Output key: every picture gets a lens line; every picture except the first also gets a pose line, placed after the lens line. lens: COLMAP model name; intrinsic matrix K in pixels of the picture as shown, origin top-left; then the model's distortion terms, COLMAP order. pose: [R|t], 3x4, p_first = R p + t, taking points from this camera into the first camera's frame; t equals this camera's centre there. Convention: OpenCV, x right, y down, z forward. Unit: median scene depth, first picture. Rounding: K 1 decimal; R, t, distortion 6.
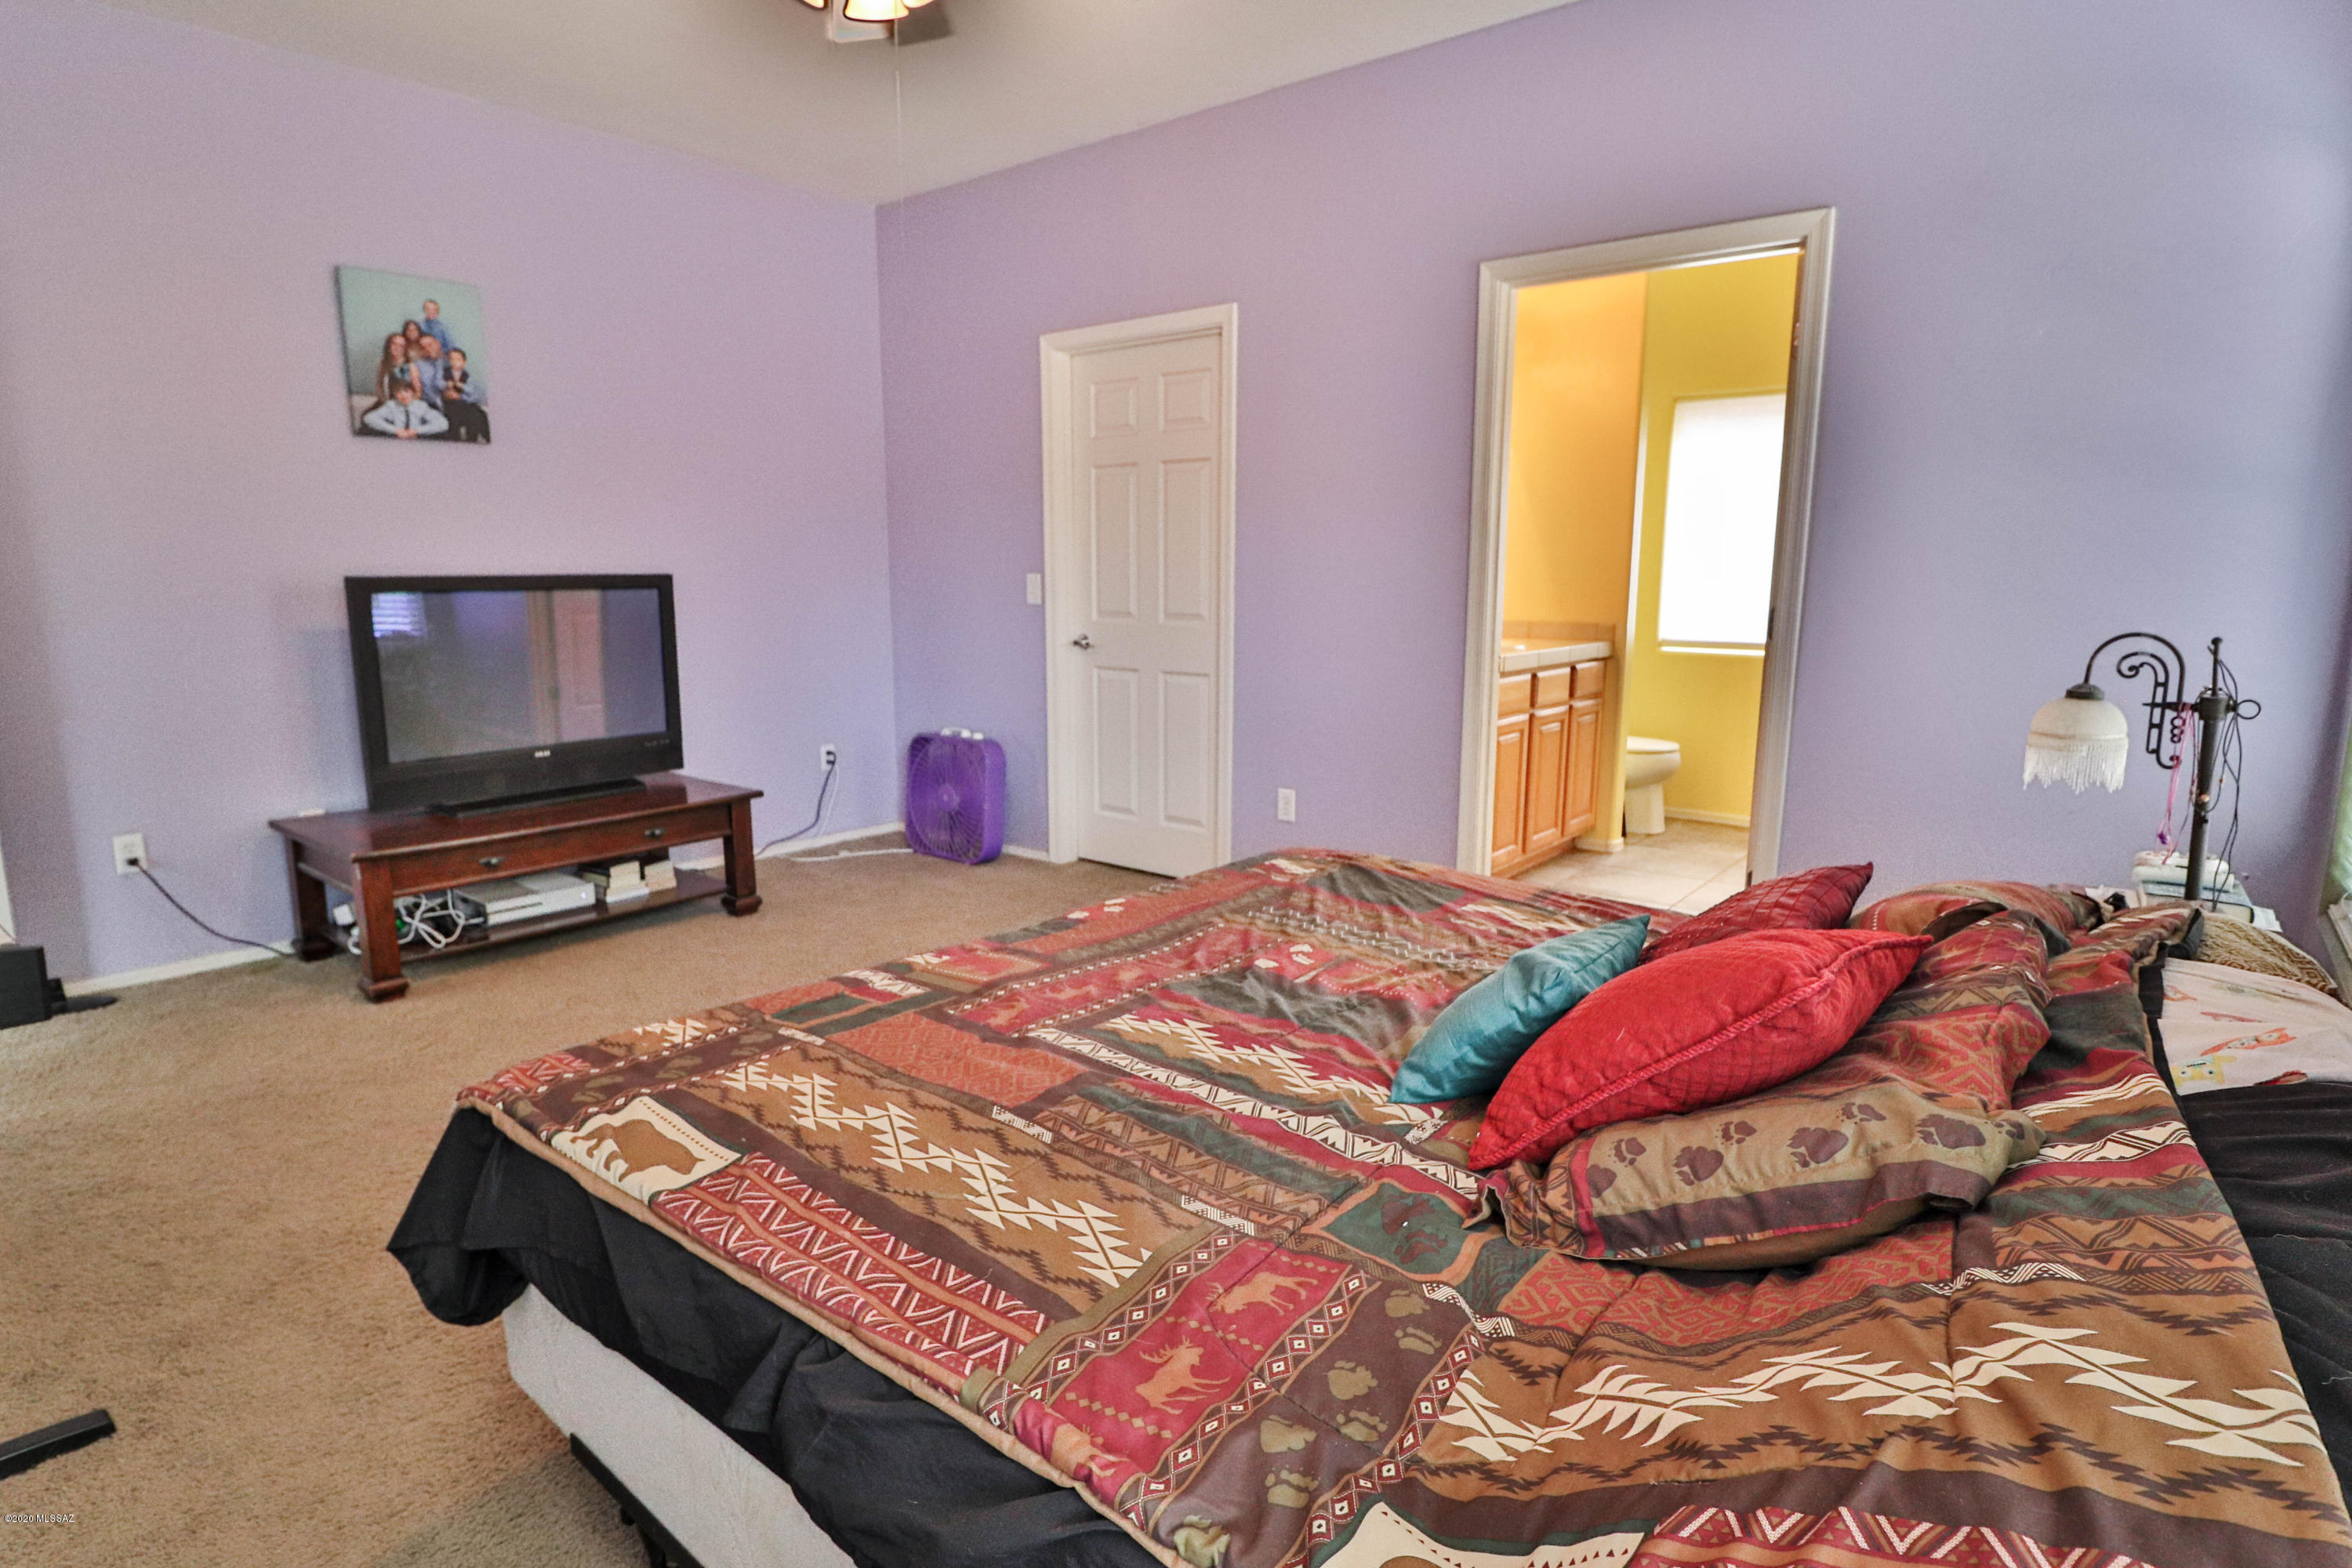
lens RADIAL K [[1206.2, 0, 1173.1], [0, 1206.2, 775.4], [0, 0, 1]] dist [0.001675, -0.020420]
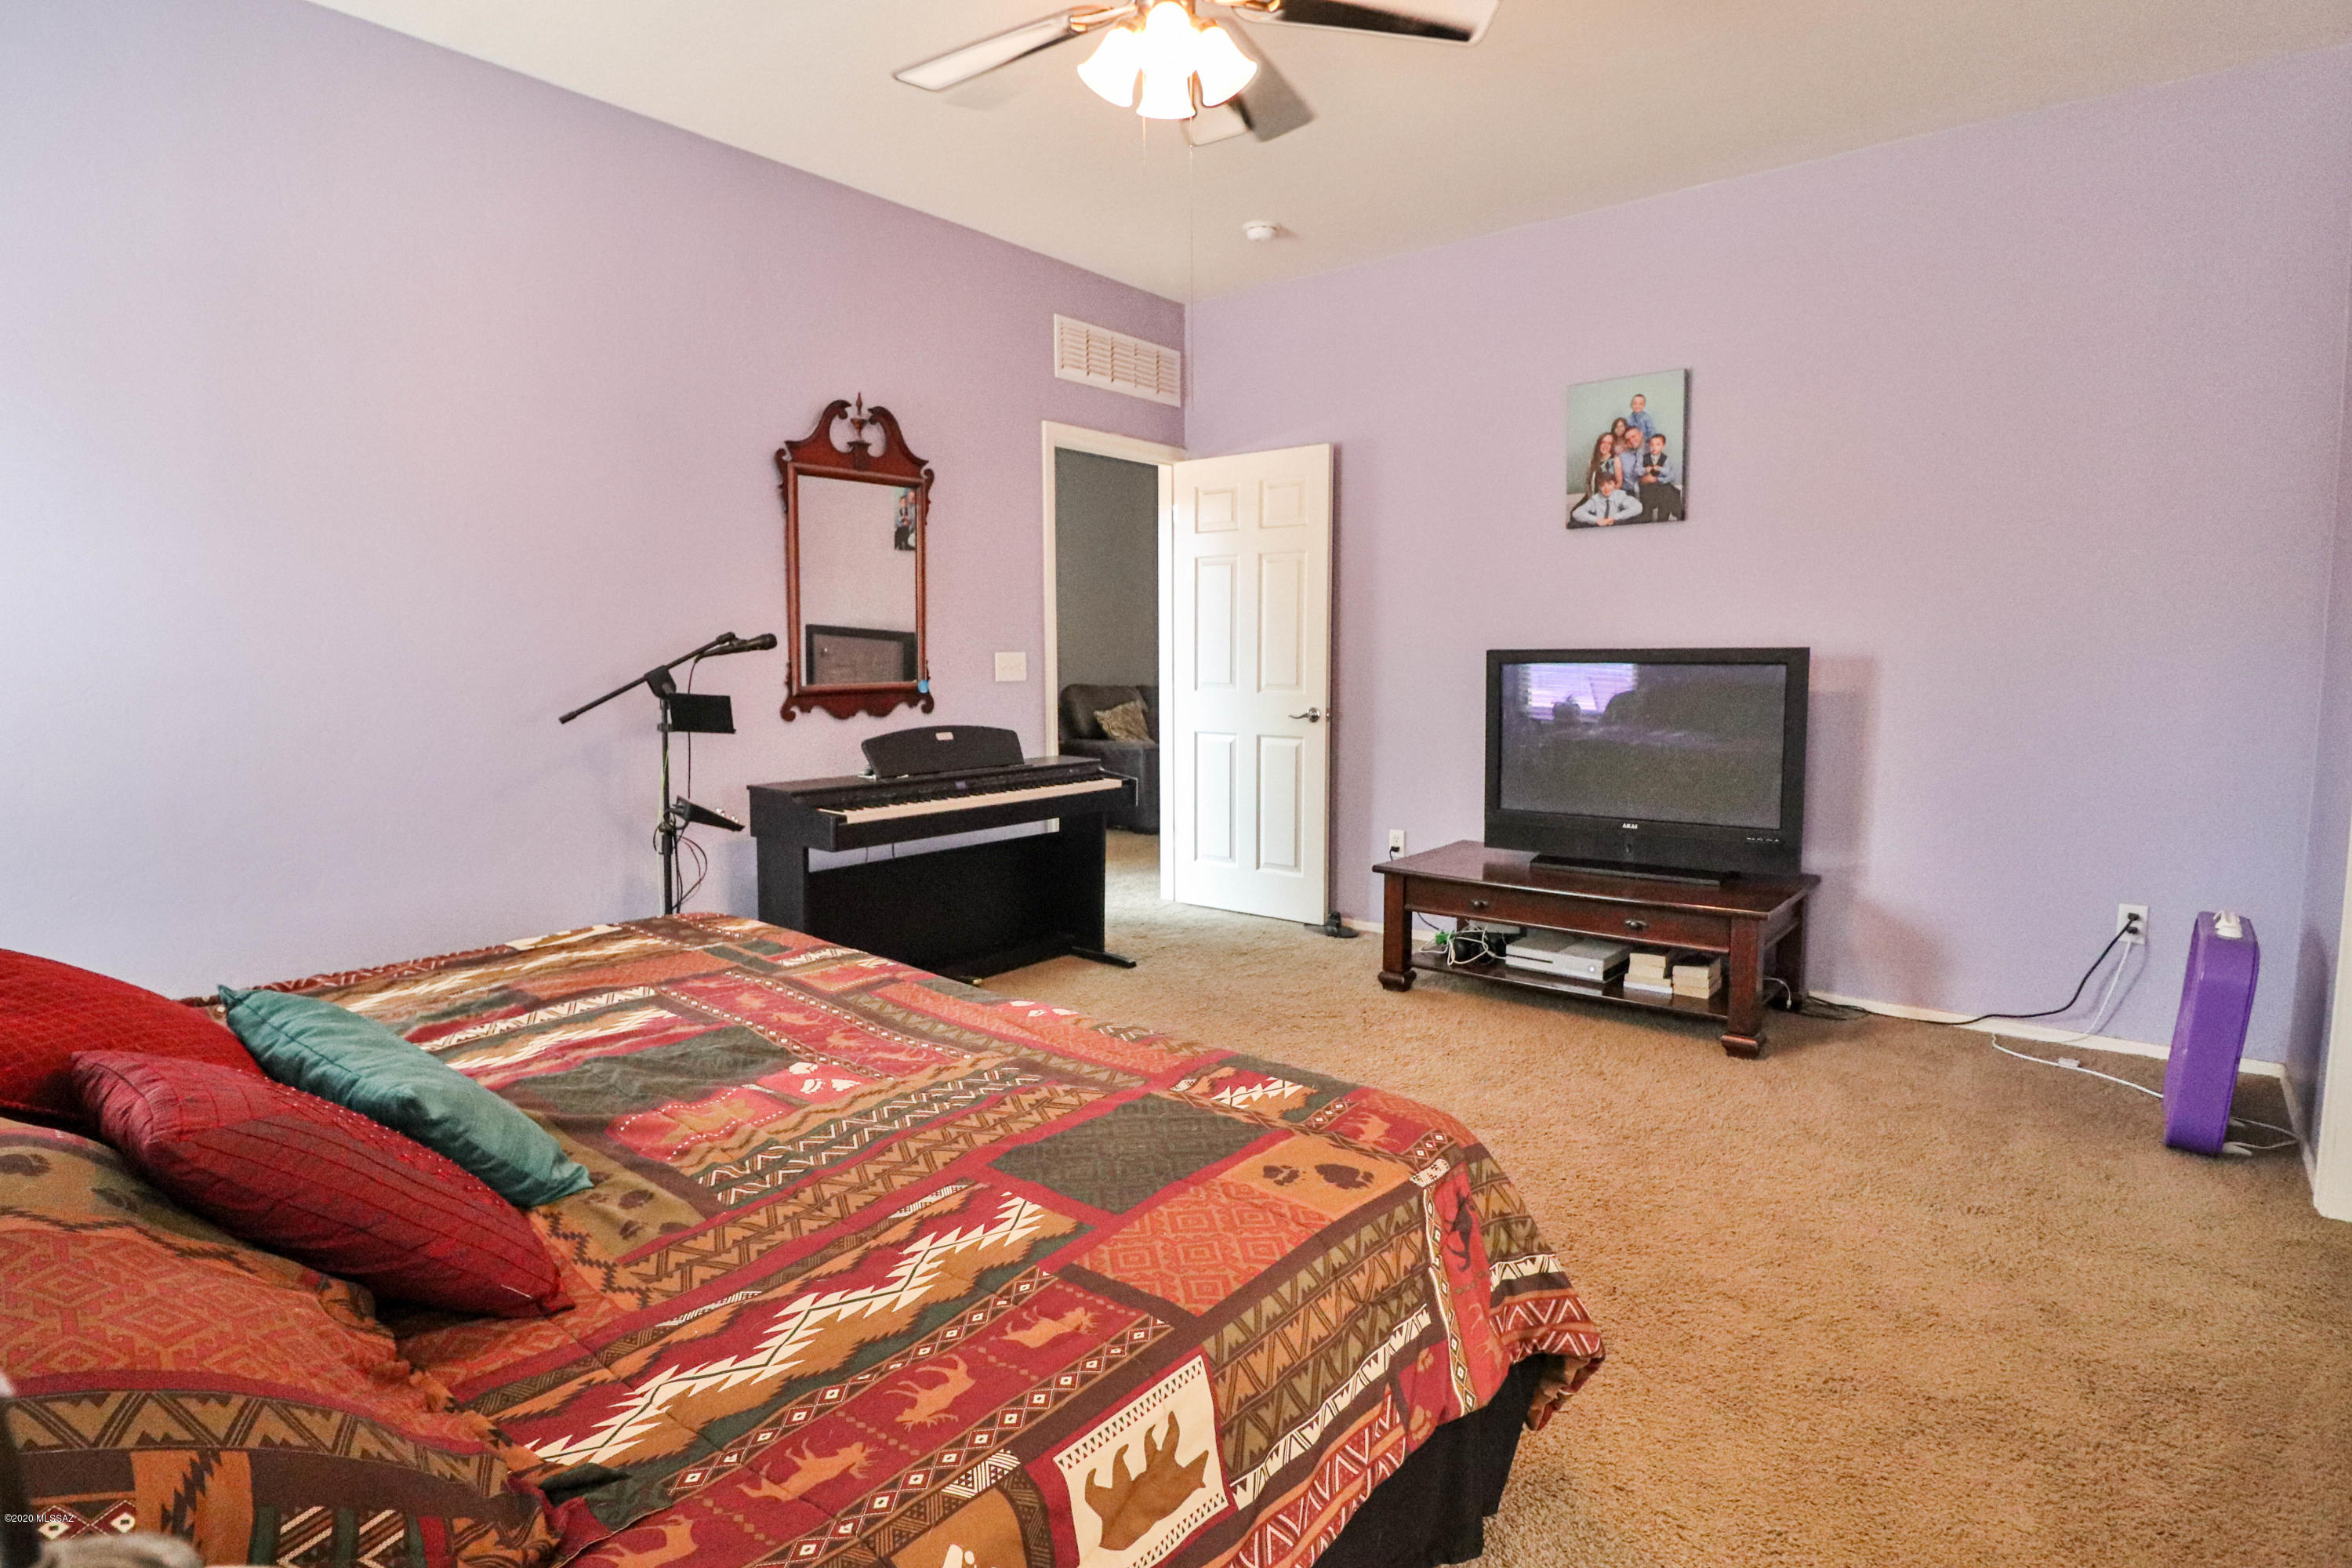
lens RADIAL K [[1206.2, 0, 1173.1], [0, 1206.2, 775.4], [0, 0, 1]] dist [0.001675, -0.020420]
pose [[0.011730, 0.099995, -0.994919, 0.481627], [-0.166050, 0.981367, 0.096675, -0.096686], [0.986048, 0.164072, 0.028116, 0.613491]]
